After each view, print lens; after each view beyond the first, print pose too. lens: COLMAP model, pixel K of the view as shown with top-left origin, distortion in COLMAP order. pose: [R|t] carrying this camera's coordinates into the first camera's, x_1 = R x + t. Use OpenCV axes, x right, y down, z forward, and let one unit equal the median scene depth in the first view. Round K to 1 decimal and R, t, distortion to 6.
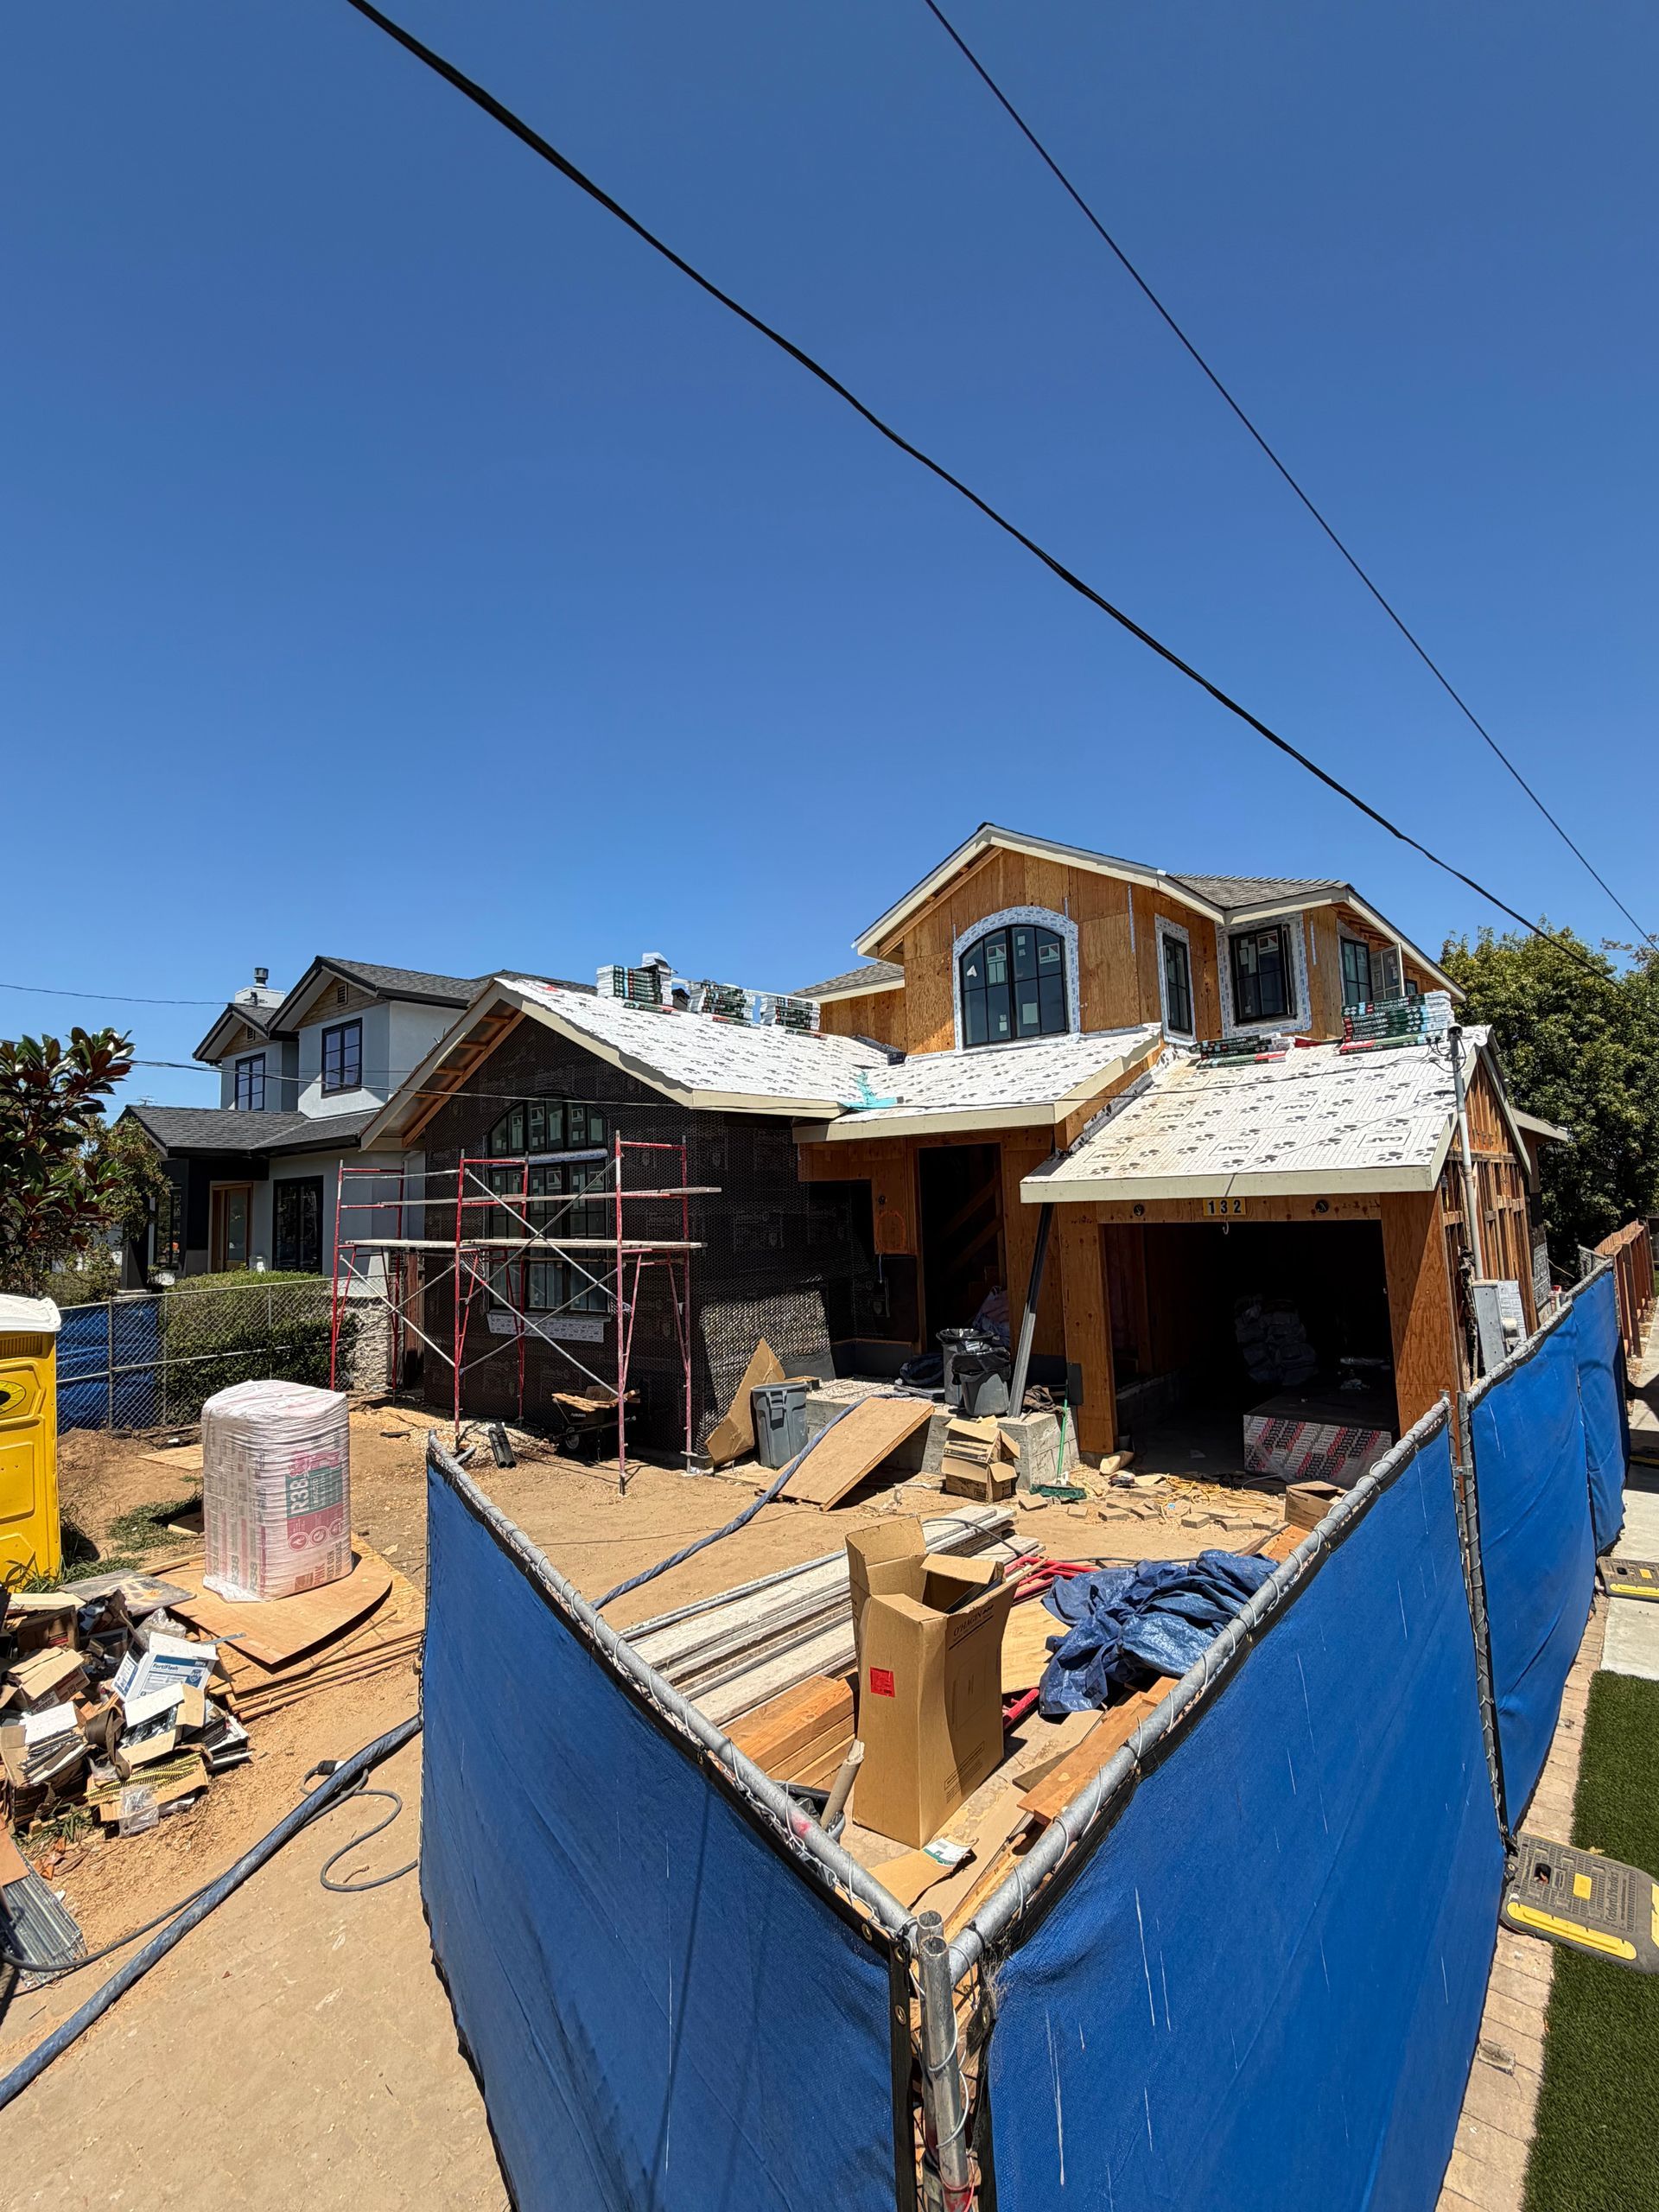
lens RADIAL K [[882.4, 0, 788.8], [0, 882.4, 1124.8], [0, 0, 1]] dist [-0.000824, -0.000308]
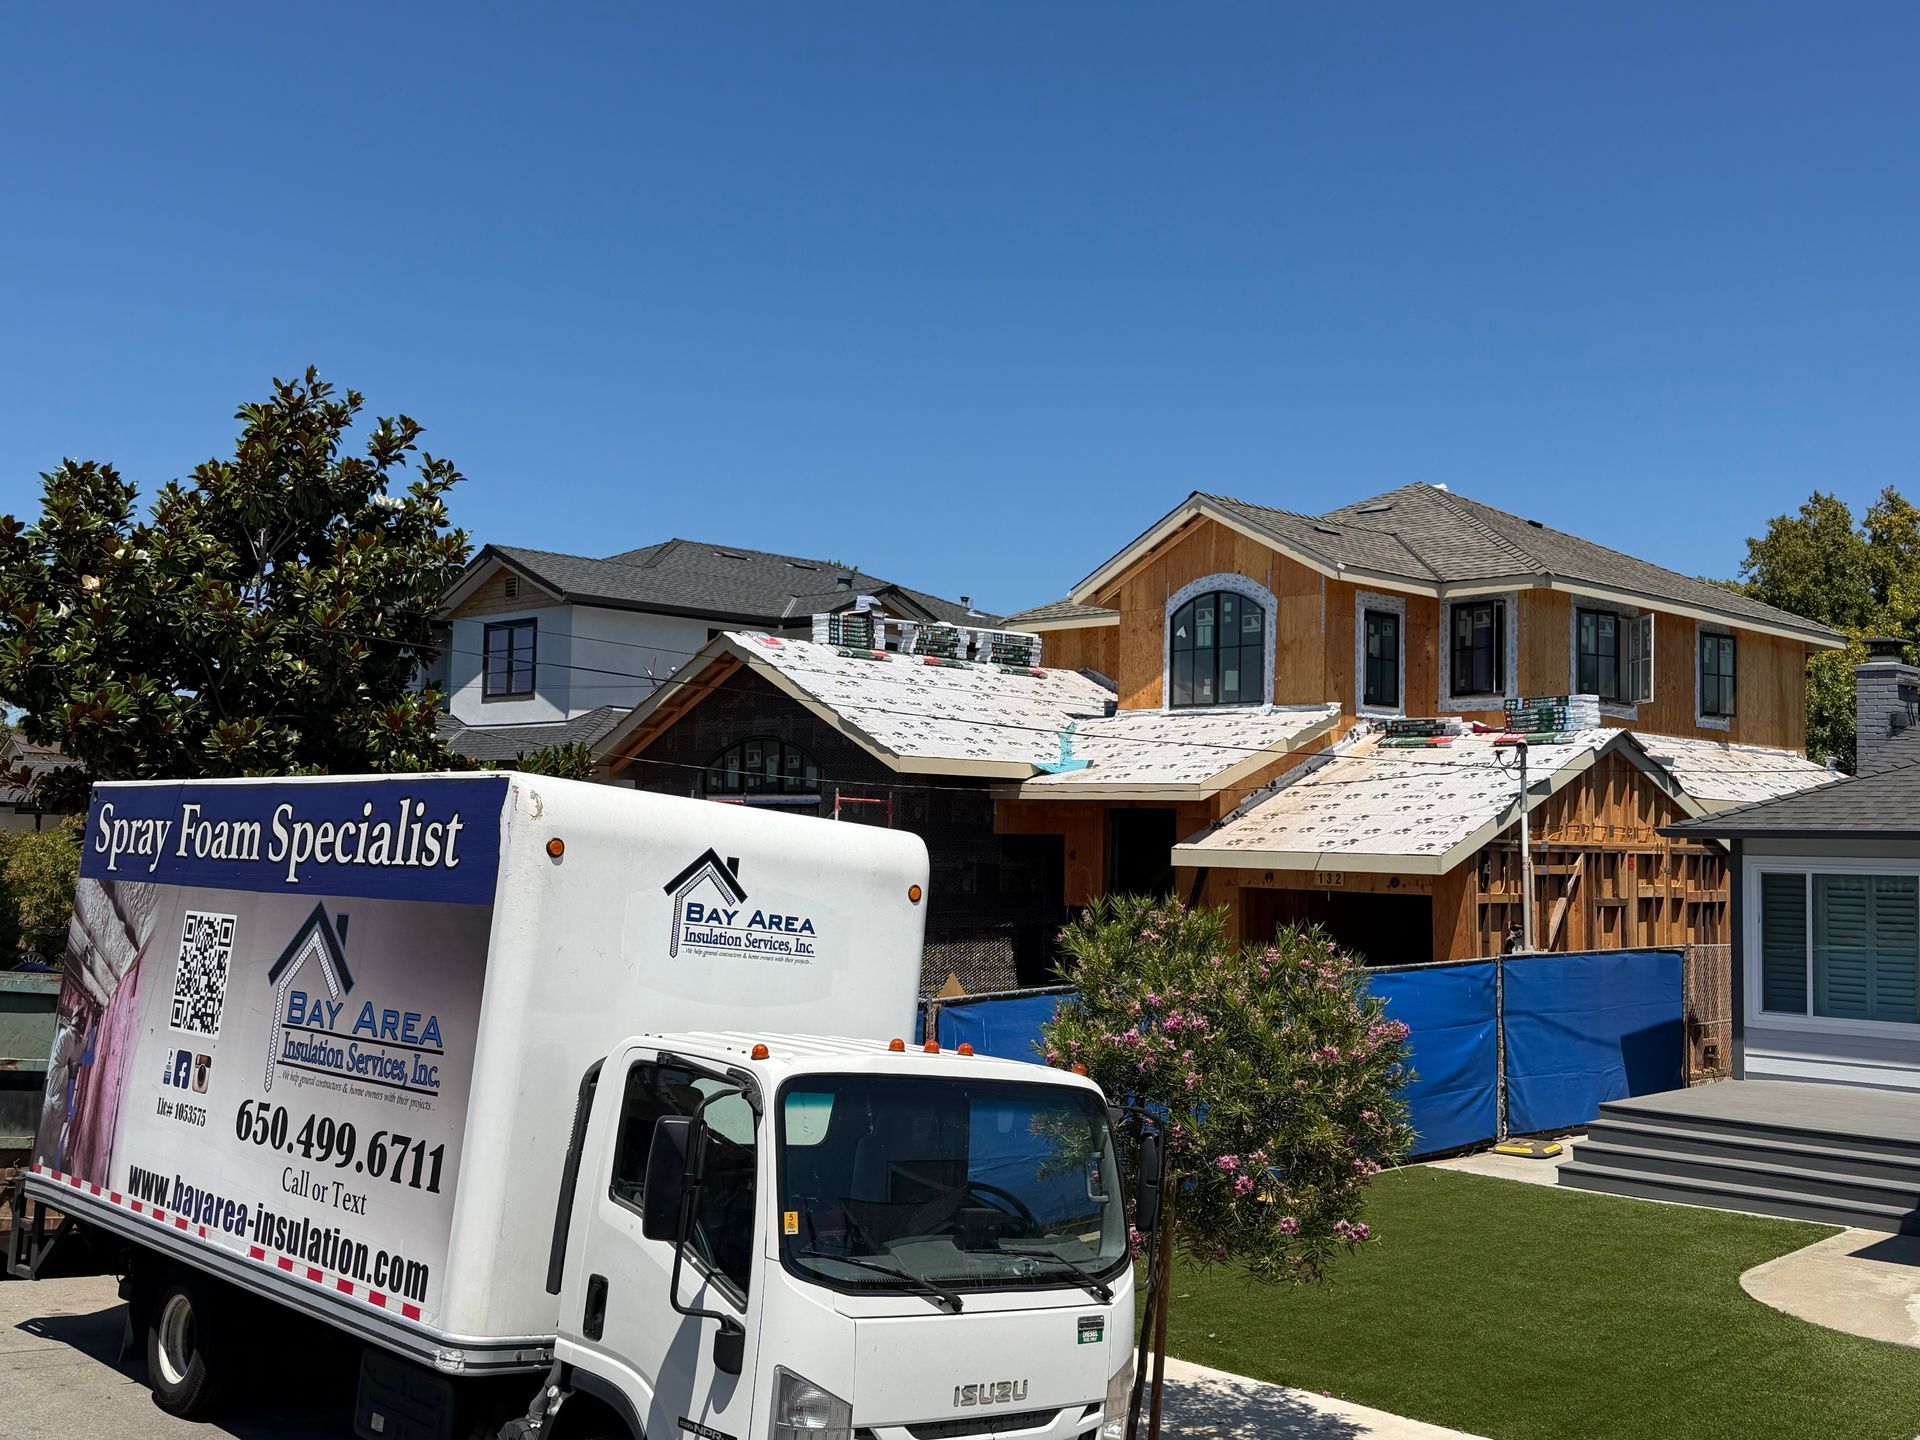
lens RADIAL K [[2352.9, 0, 958.3], [0, 2352.9, 704.7], [0, 0, 1]] dist [0.113804, 0.000000]
pose [[0.995166, 0.049566, -0.084776, 0.194236], [-0.045990, 0.997989, 0.043623, -0.205456], [0.086768, -0.039513, 0.995445, -1.769552]]
